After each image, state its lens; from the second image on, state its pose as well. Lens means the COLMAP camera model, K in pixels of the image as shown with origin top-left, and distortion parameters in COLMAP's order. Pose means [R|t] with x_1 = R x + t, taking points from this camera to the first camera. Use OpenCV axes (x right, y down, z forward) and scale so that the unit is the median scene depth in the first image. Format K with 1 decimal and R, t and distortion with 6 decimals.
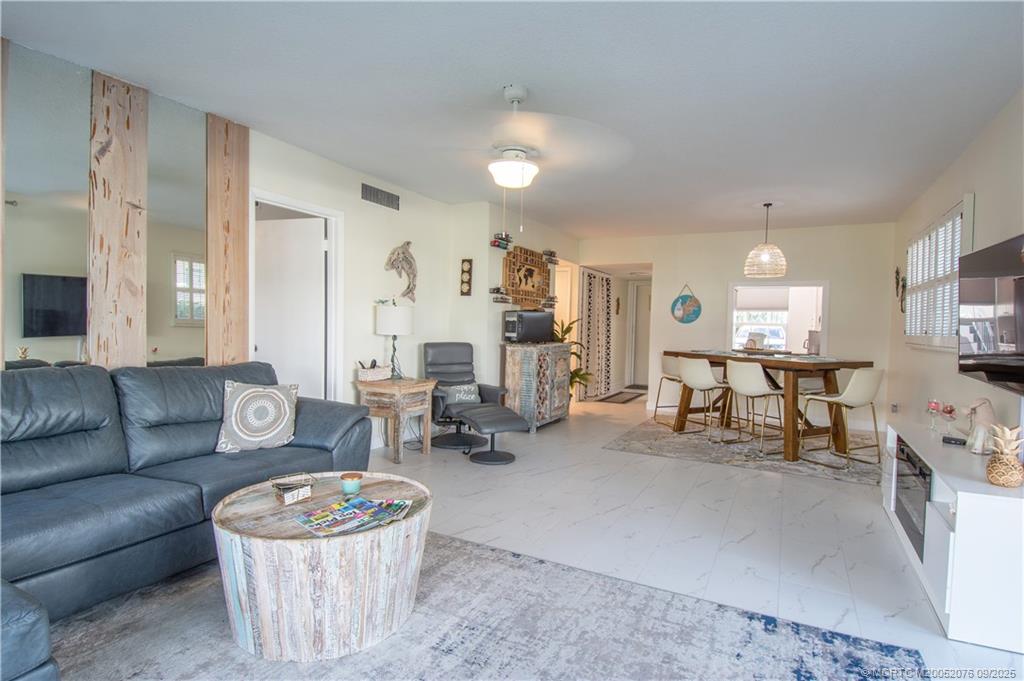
lens RADIAL K [[520.6, 0, 515.8], [0, 520.6, 344.4], [0, 0, 1]] dist [0.028787, -0.040457]
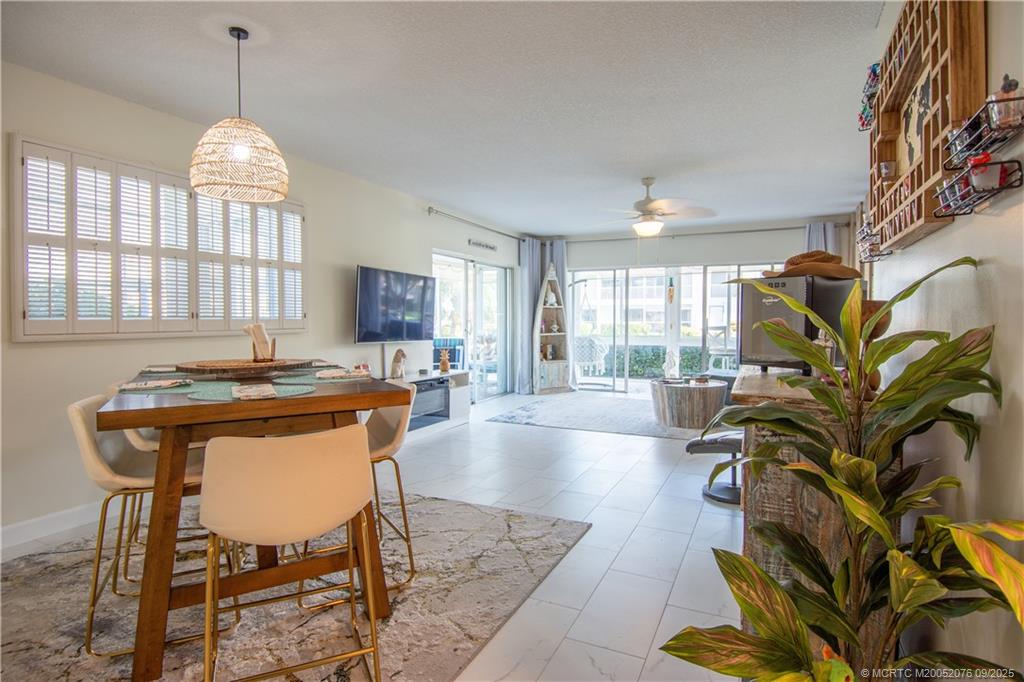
lens RADIAL K [[520.6, 0, 515.8], [0, 520.6, 344.9], [0, 0, 1]] dist [0.028787, -0.040457]
pose [[-0.999336, -0.019561, -0.030736, 0.215935], [-0.022413, 0.995190, 0.095370, -0.044594], [0.028722, 0.095995, -0.994967, 1.234172]]
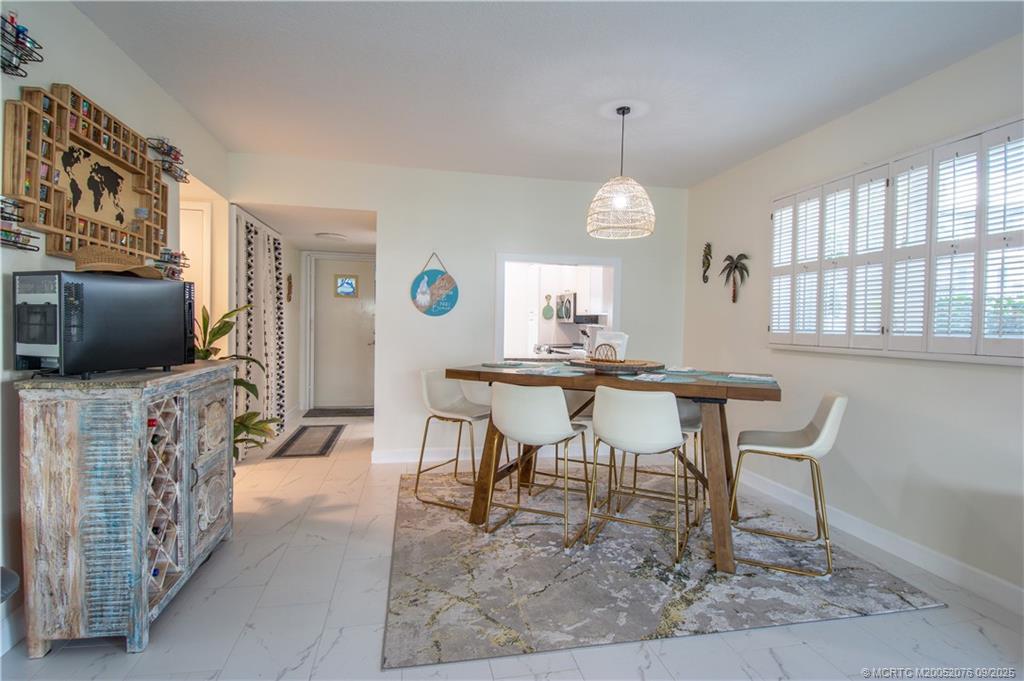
lens RADIAL K [[520.6, 0, 515.8], [0, 520.6, 344.4], [0, 0, 1]] dist [0.028787, -0.040457]
pose [[0.775212, -0.030101, 0.630984, 0.014565], [0.022258, 0.999545, 0.020338, -0.019619], [-0.631309, -0.001722, 0.775529, 0.526665]]
